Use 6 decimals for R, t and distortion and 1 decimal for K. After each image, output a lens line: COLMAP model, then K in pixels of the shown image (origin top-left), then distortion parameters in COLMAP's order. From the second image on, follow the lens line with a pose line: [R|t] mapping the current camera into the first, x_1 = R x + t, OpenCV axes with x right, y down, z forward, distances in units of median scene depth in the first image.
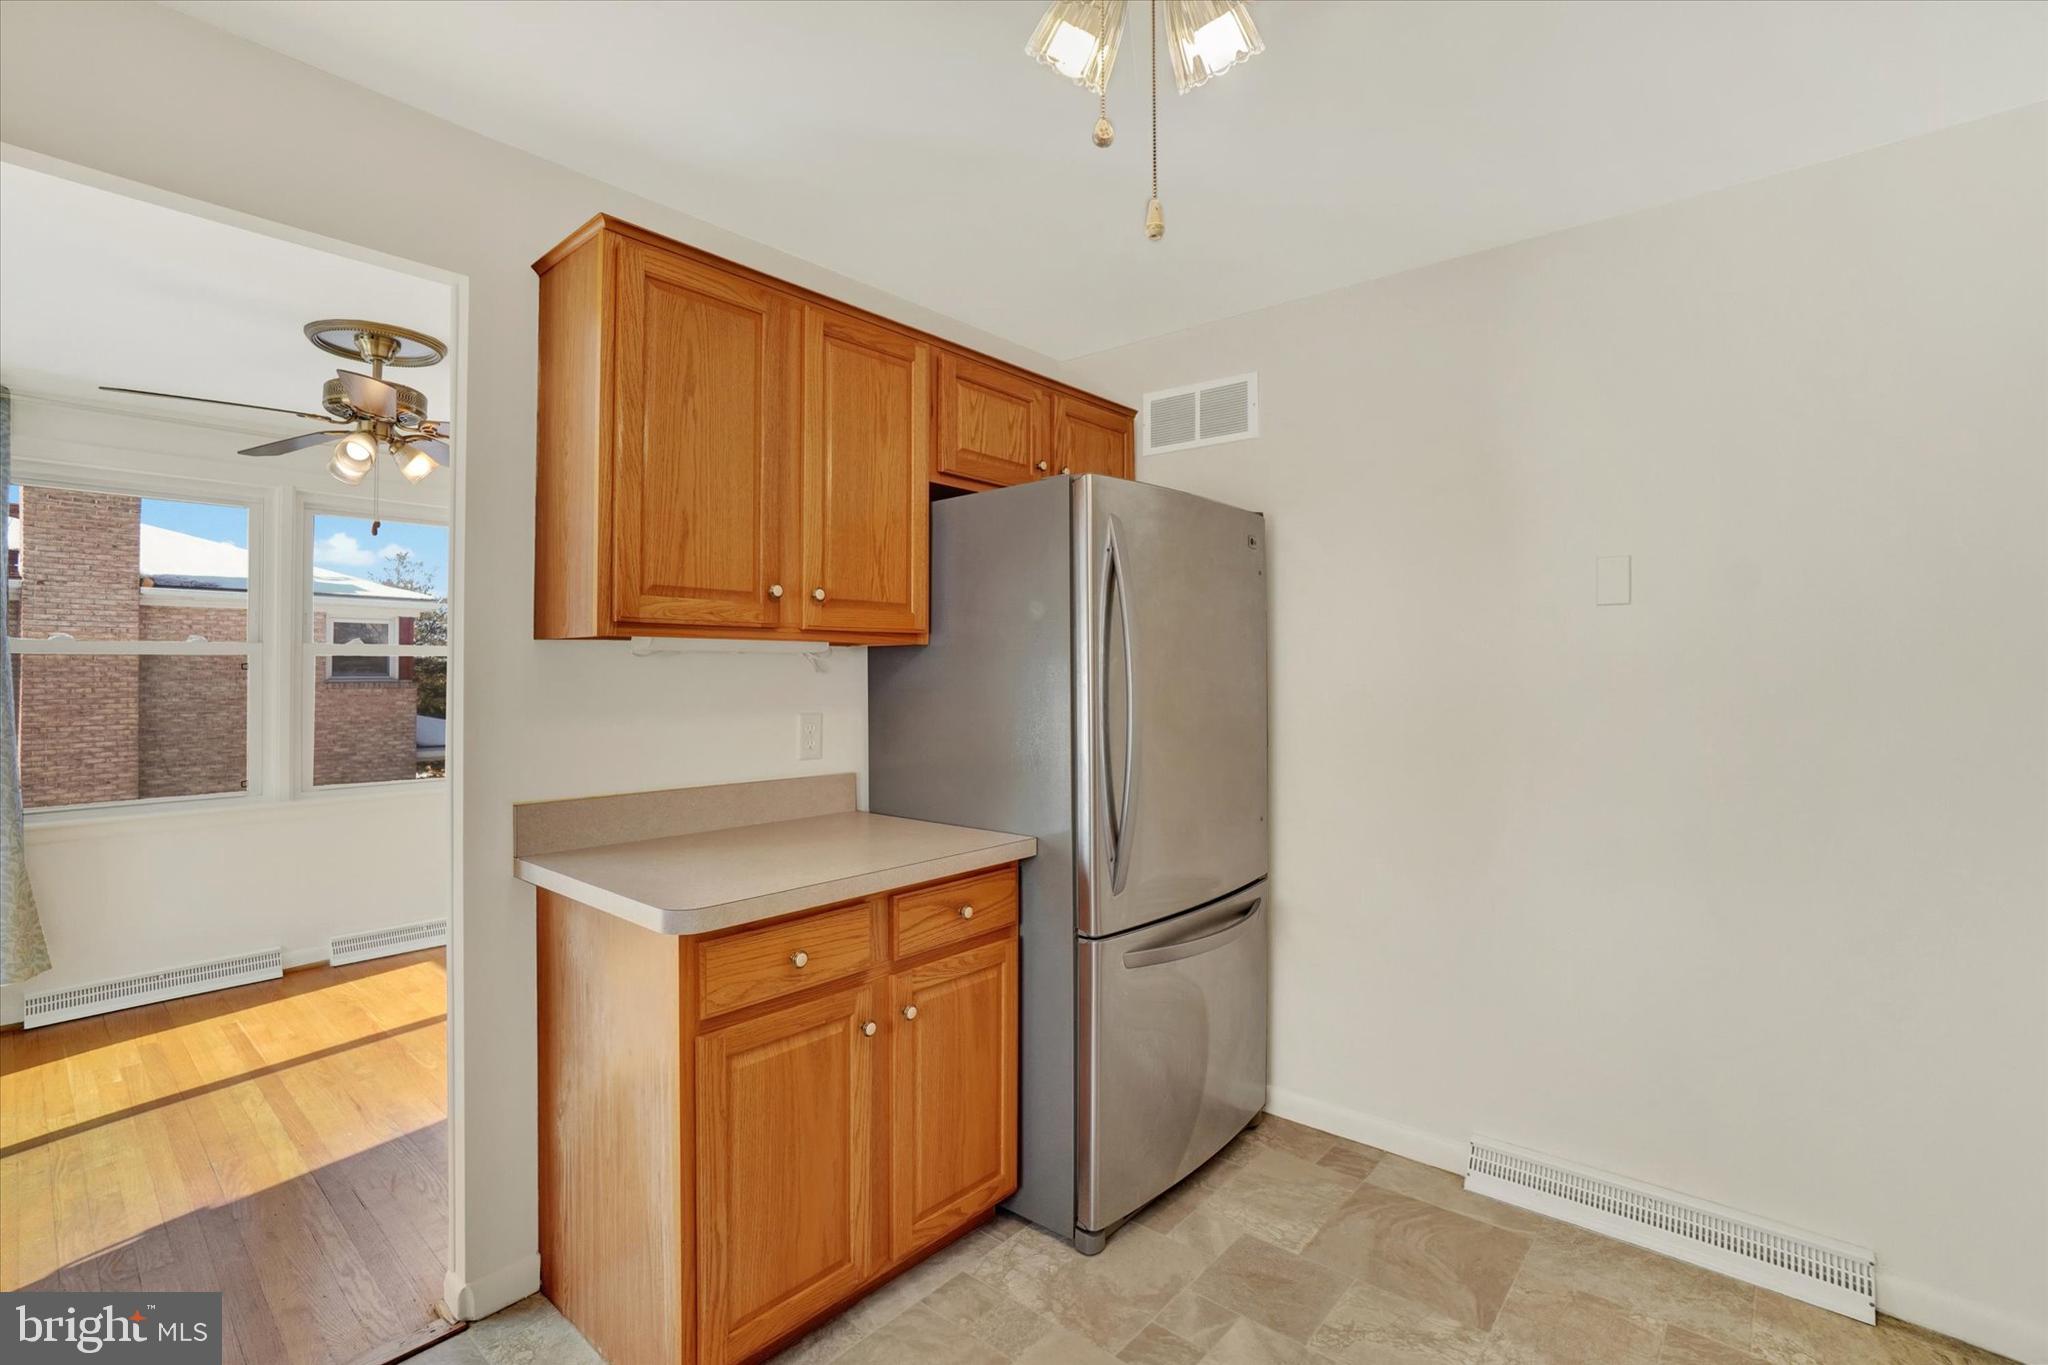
lens RADIAL K [[938.9, 0, 1063.5], [0, 938.9, 673.1], [0, 0, 1]] dist [-0.001107, -0.000072]
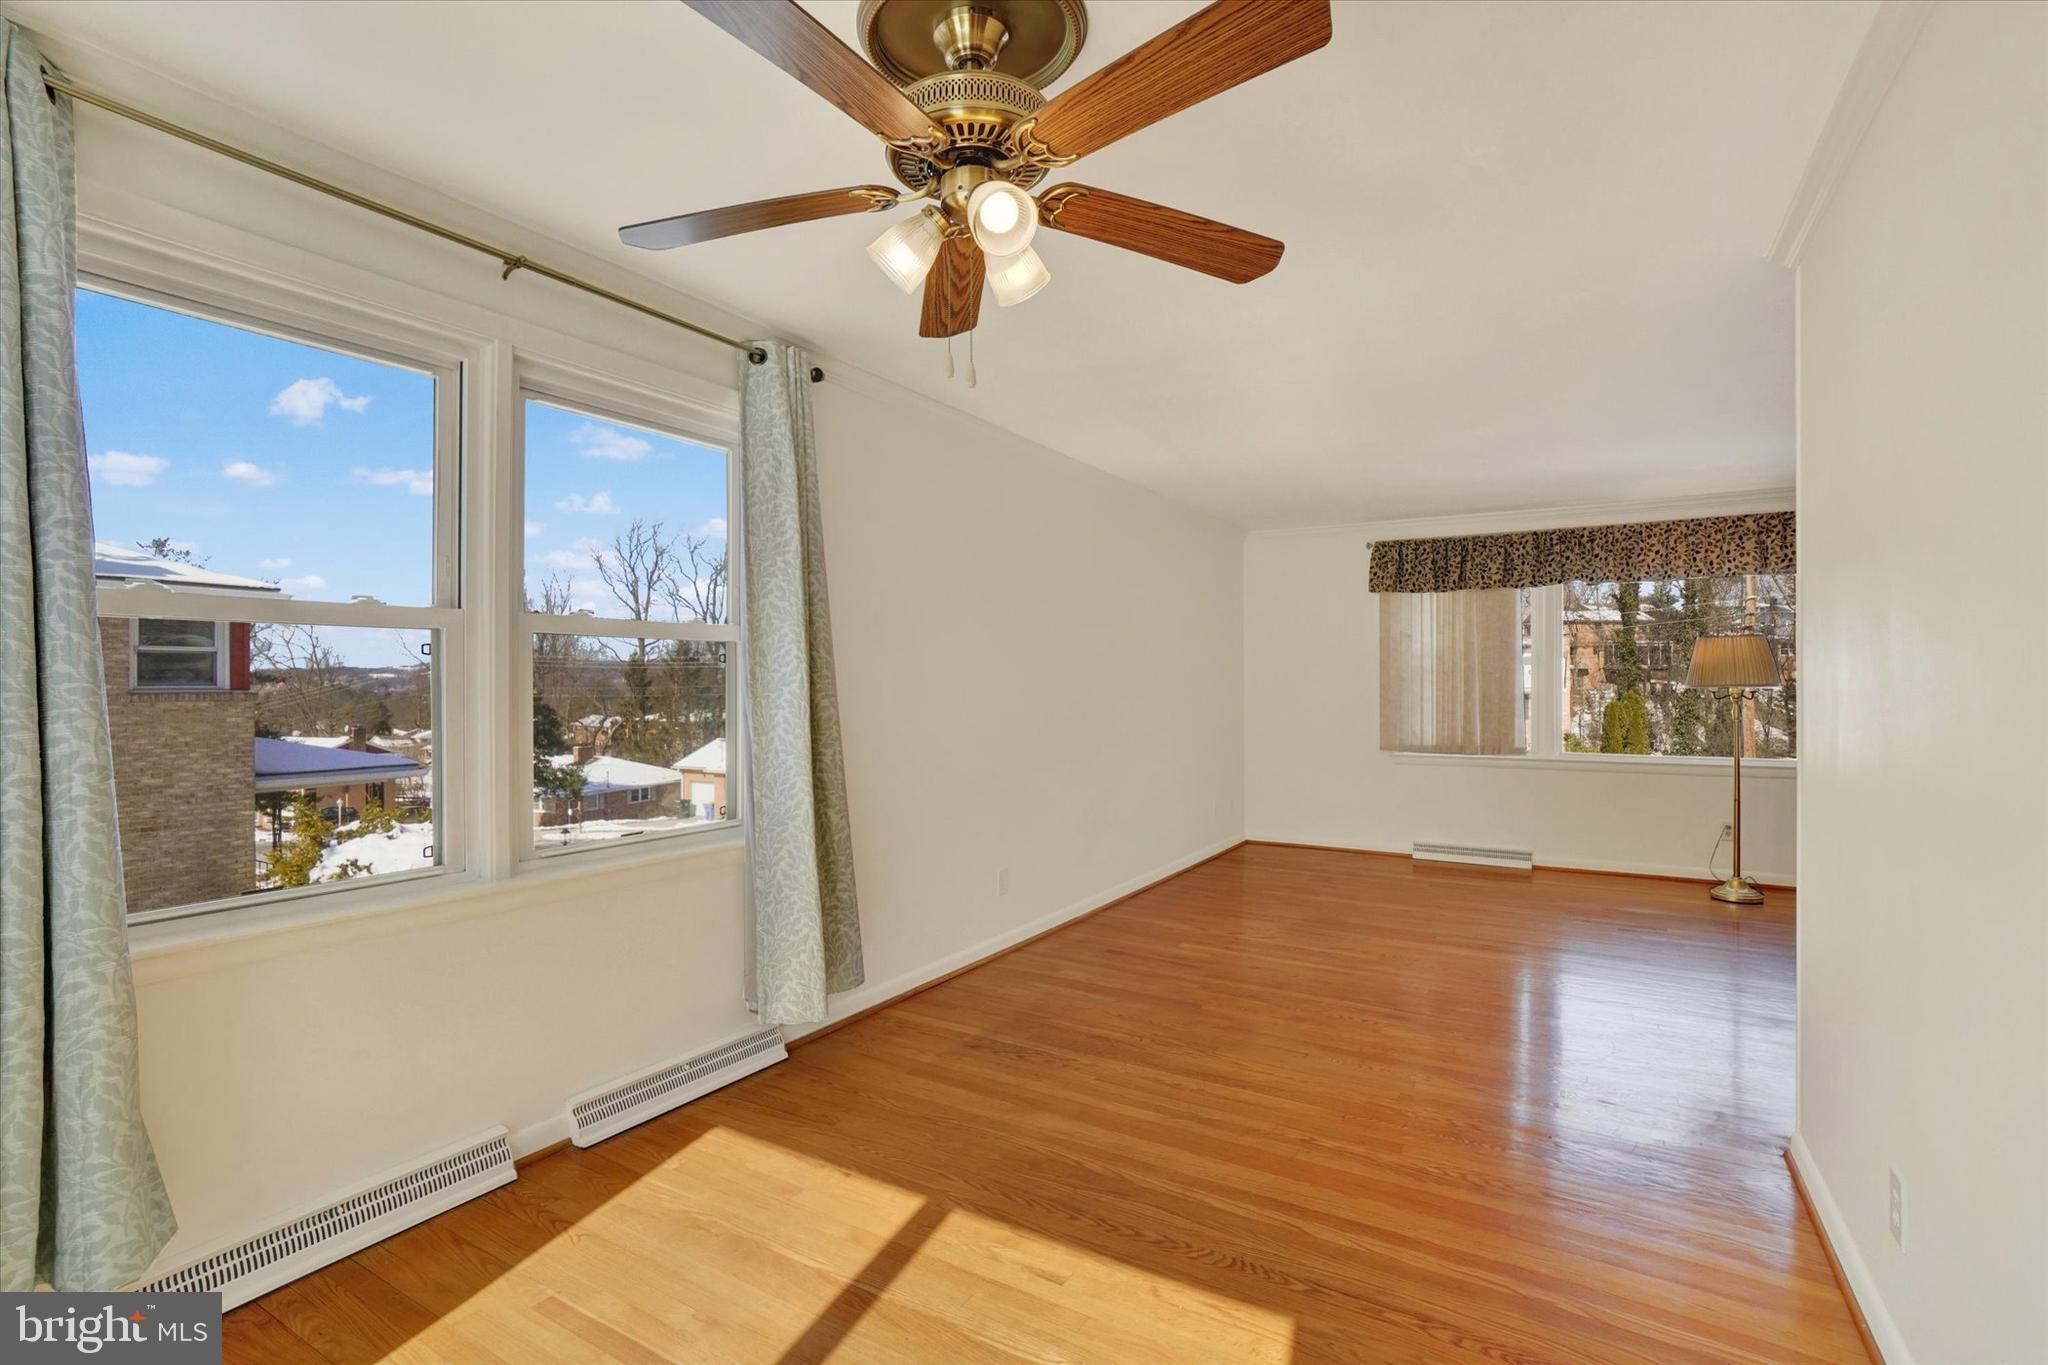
lens RADIAL K [[951.0, 0, 1024.7], [0, 951.0, 689.5], [0, 0, 1]] dist [-0.002015, -0.000038]
pose [[0.986309, -0.005296, 0.164821, -0.491719], [0.004309, 0.999971, 0.006342, 0.011748], [-0.164849, -0.005545, 0.986303, 0.288363]]
